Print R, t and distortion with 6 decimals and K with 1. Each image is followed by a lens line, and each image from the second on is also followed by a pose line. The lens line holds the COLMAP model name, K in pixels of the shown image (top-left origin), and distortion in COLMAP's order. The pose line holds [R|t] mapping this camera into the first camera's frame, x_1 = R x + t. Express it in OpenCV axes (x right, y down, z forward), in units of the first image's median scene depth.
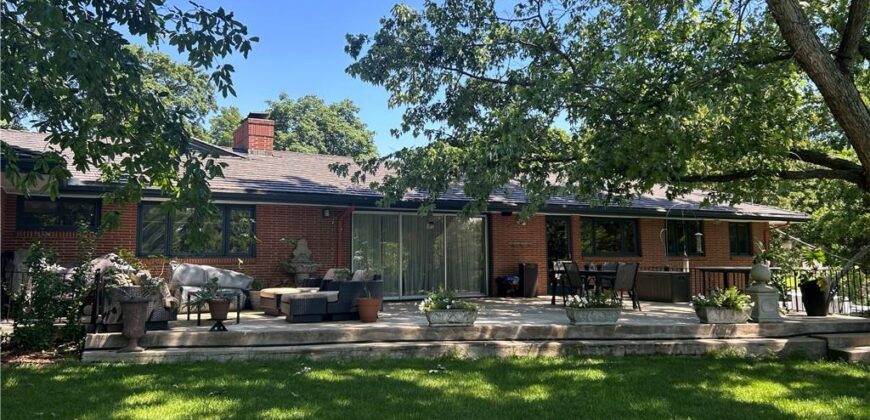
lens RADIAL K [[661.7, 0, 431.7], [0, 661.7, 208.6], [0, 0, 1]] dist [0.037457, -0.005511]
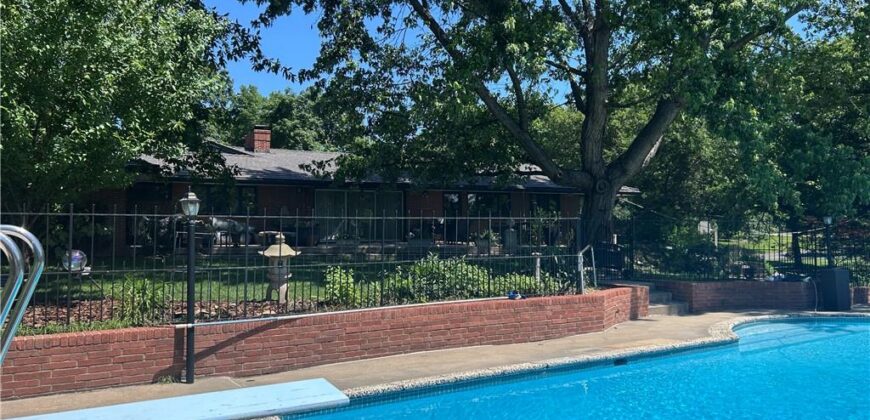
lens RADIAL K [[661.7, 0, 443.4], [0, 661.7, 203.5], [0, 0, 1]] dist [0.037457, -0.005511]
pose [[0.999863, 0.011553, -0.011812, 0.236869], [-0.011058, 0.999095, 0.041082, -0.032492], [0.012276, -0.040946, 0.999086, -0.713099]]
